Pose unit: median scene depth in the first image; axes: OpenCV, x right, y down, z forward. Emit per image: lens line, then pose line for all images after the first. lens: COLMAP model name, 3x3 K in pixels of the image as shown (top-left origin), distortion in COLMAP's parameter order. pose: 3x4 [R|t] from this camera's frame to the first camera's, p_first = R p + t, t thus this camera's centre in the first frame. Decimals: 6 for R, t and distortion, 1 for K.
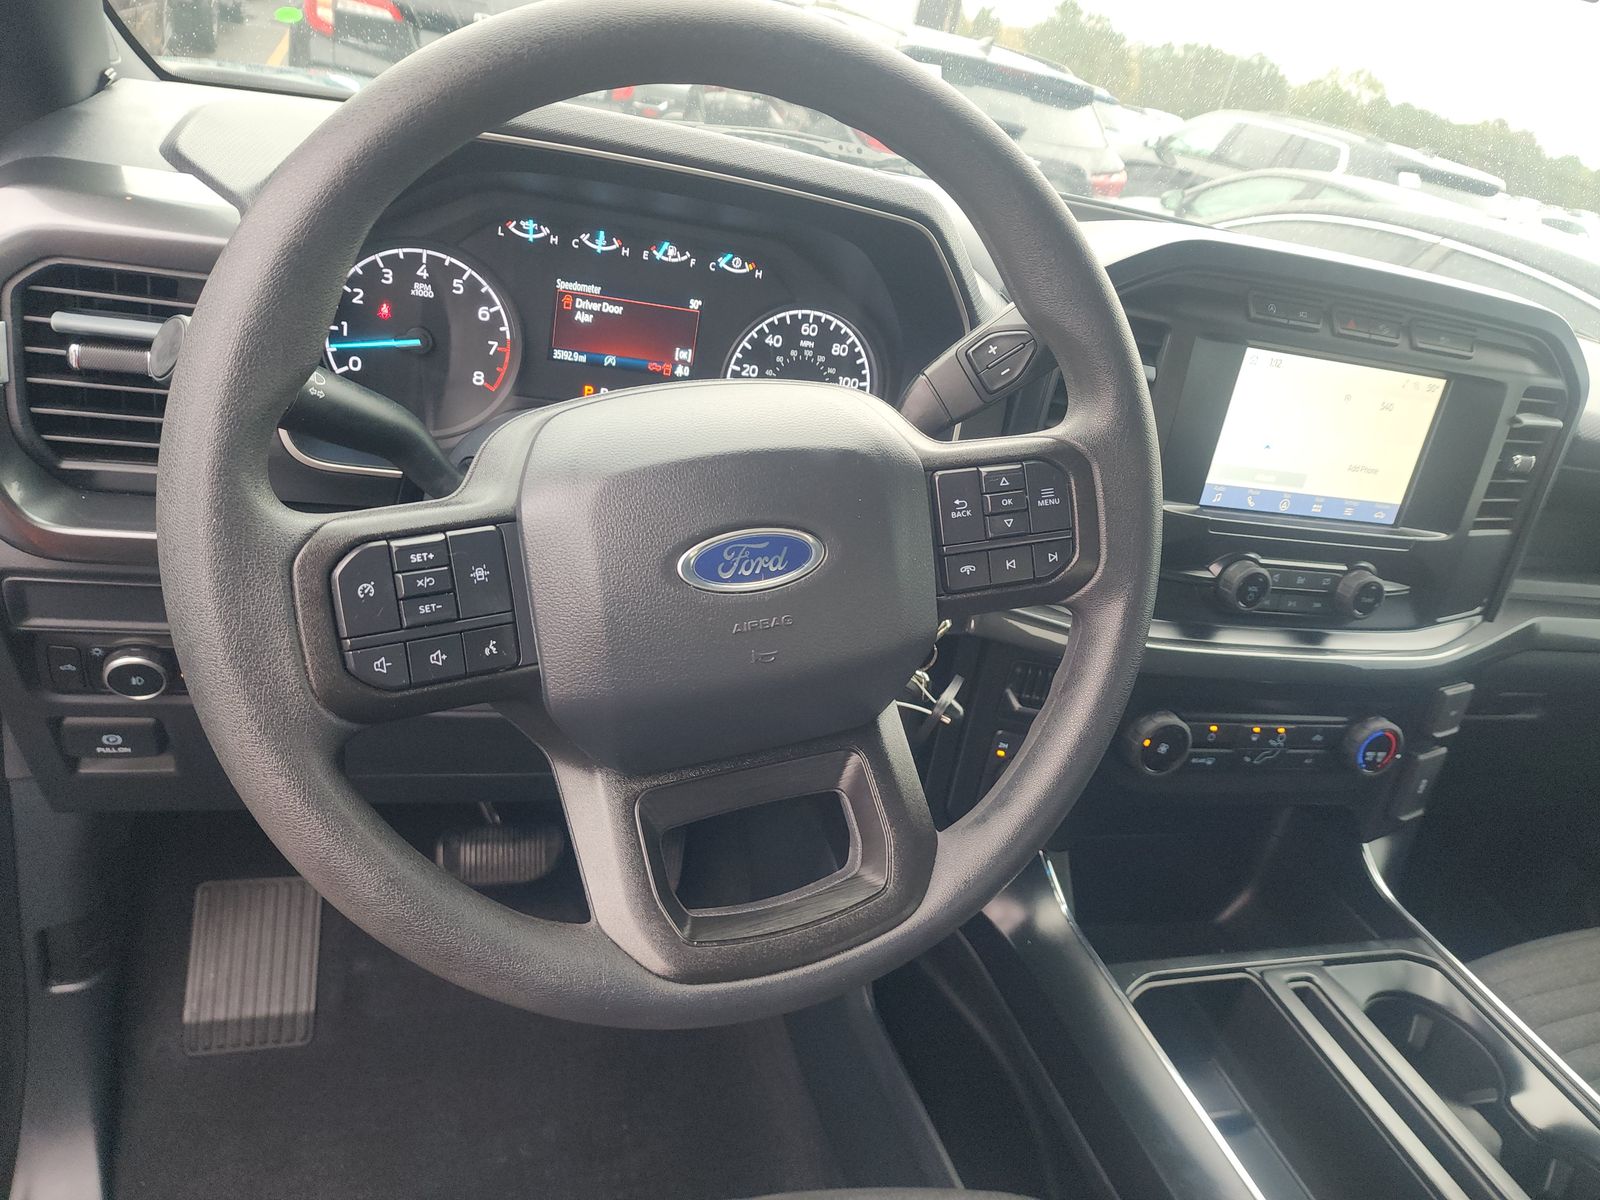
lens RADIAL K [[1051.4, 0, 771.9], [0, 1051.4, 598.7], [0, 0, 1]] dist [0.039960, -0.036965]
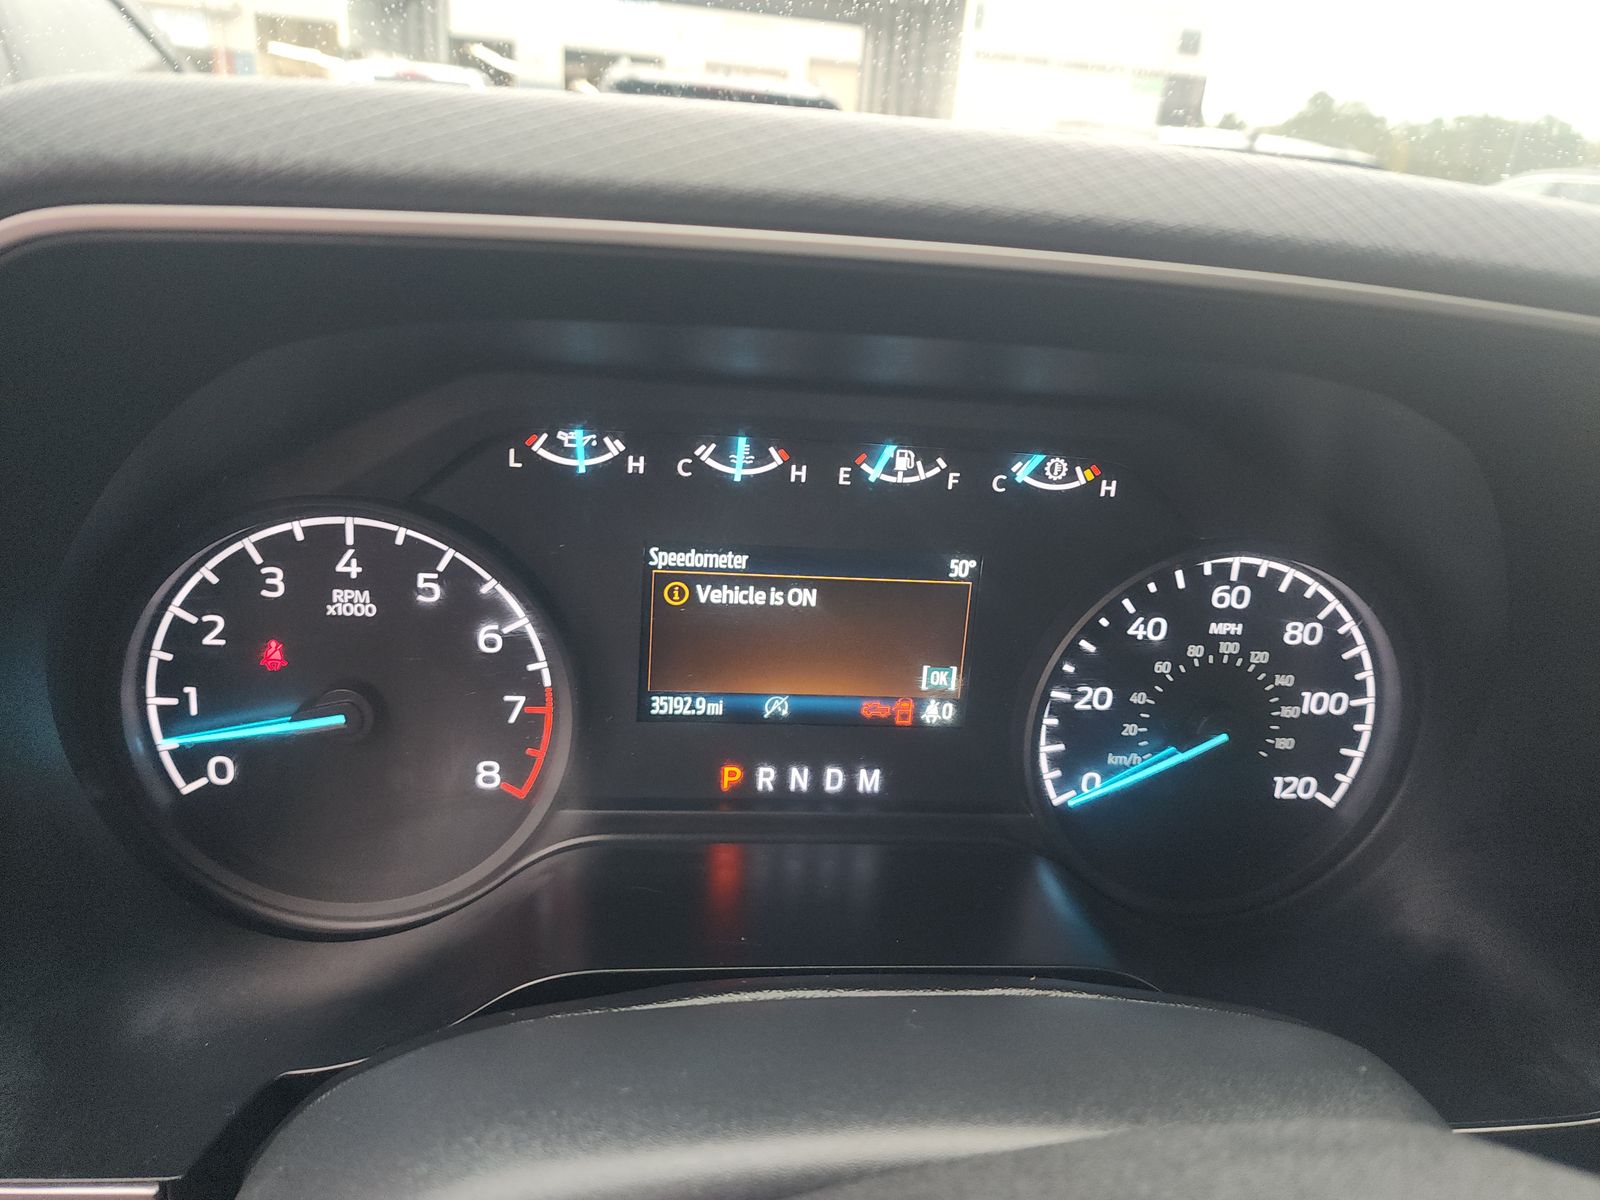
lens RADIAL K [[1044.3, 0, 800.0], [0, 1044.3, 600.0], [0, 0, 1]] dist [0.053184, -0.073490]
pose [[0.976810, -0.058359, -0.206000, -0.048102], [0.033805, 0.992106, -0.120764, -0.207586], [0.211421, 0.110999, 0.971072, 0.542862]]
